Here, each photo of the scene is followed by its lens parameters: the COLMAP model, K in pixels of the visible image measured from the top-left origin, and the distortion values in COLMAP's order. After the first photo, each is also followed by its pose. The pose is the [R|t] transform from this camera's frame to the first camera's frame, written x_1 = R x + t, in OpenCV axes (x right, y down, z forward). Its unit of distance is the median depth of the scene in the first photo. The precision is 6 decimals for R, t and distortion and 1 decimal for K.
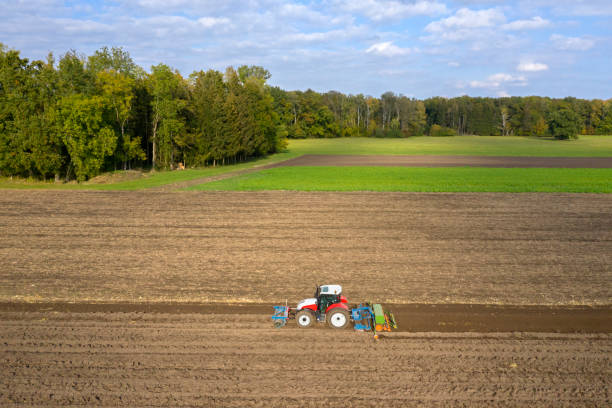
lens RADIAL K [[482.2, 0, 306.0], [0, 482.2, 204.0], [0, 0, 1]] dist [-0.018500, 0.002283]
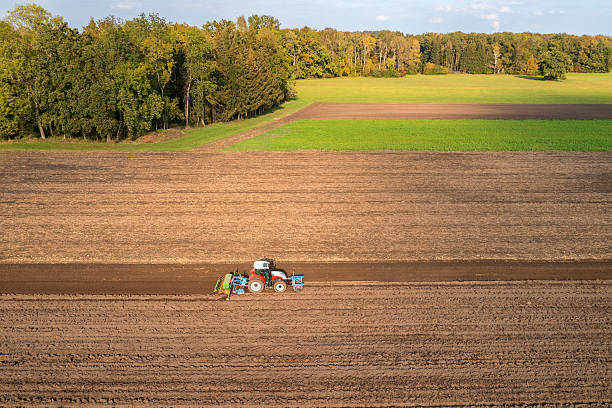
lens RADIAL K [[482.2, 0, 306.0], [0, 482.2, 204.0], [0, 0, 1]] dist [-0.018500, 0.002283]
pose [[0.999347, -0.011728, 0.034174, -0.105005], [0.006592, 0.989161, 0.146688, -0.066593], [-0.035524, -0.146367, 0.988592, -0.146922]]
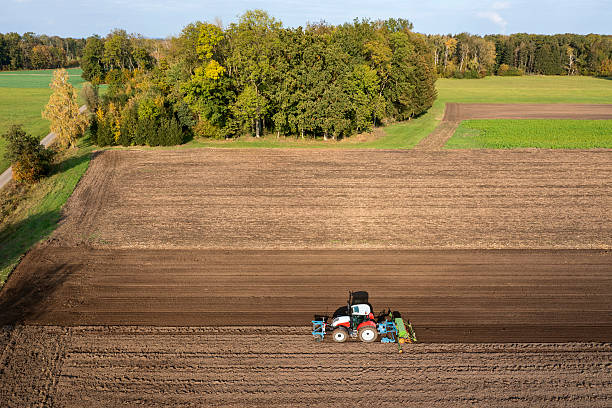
lens RADIAL K [[482.2, 0, 306.0], [0, 482.2, 204.0], [0, 0, 1]] dist [-0.018500, 0.002283]
pose [[0.999637, -0.011562, 0.024324, -0.620656], [0.007937, 0.989523, 0.144157, -0.065014], [-0.025736, -0.143911, 0.989256, -0.184470]]
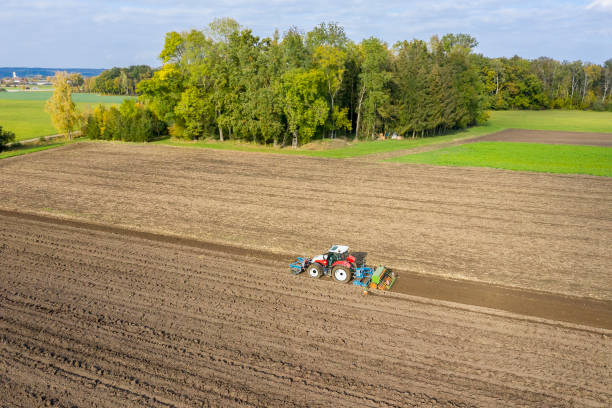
lens RADIAL K [[482.2, 0, 306.0], [0, 482.2, 204.0], [0, 0, 1]] dist [-0.018500, 0.002283]
pose [[0.928285, 0.092887, -0.360082, -0.030356], [-0.068518, 0.994446, 0.079889, -0.007758], [0.365503, -0.049488, 0.929494, -0.038371]]
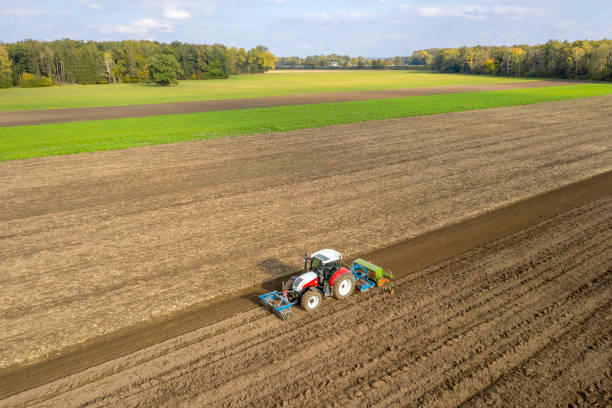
lens RADIAL K [[482.2, 0, 306.0], [0, 482.2, 204.0], [0, 0, 1]] dist [-0.018500, 0.002283]
pose [[0.777037, -0.182829, 0.602319, 0.348431], [0.118607, 0.982275, 0.145149, -0.015520], [-0.618180, -0.041347, 0.784948, 0.124340]]
